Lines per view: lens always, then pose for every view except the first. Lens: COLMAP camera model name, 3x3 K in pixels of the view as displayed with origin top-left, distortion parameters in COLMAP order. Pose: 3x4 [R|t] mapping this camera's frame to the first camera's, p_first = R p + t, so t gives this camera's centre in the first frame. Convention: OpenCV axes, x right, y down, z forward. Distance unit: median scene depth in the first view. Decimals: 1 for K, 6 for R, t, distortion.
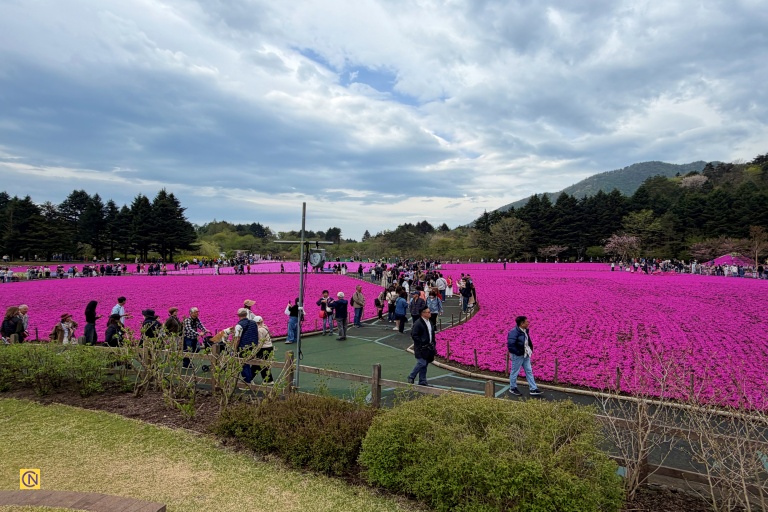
lens RADIAL K [[467.6, 0, 383.5], [0, 467.6, 255.9], [0, 0, 1]] dist [-0.003727, -0.000324]
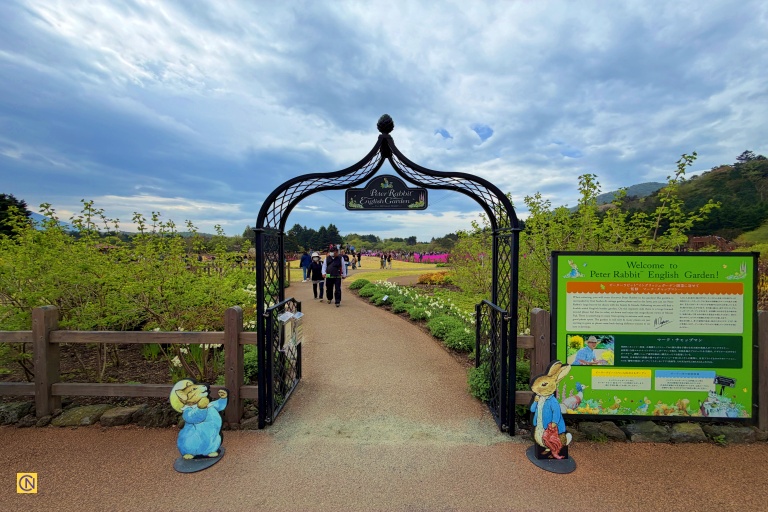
lens RADIAL K [[310.1, 0, 384.2], [0, 310.1, 255.1], [0, 0, 1]] dist [0.000246, 0.000006]
pose [[0.972415, -0.006259, -0.233175, 0.077510], [0.008724, 0.999916, 0.009542, 0.002617], [0.233096, -0.011313, 0.972388, -0.234497]]
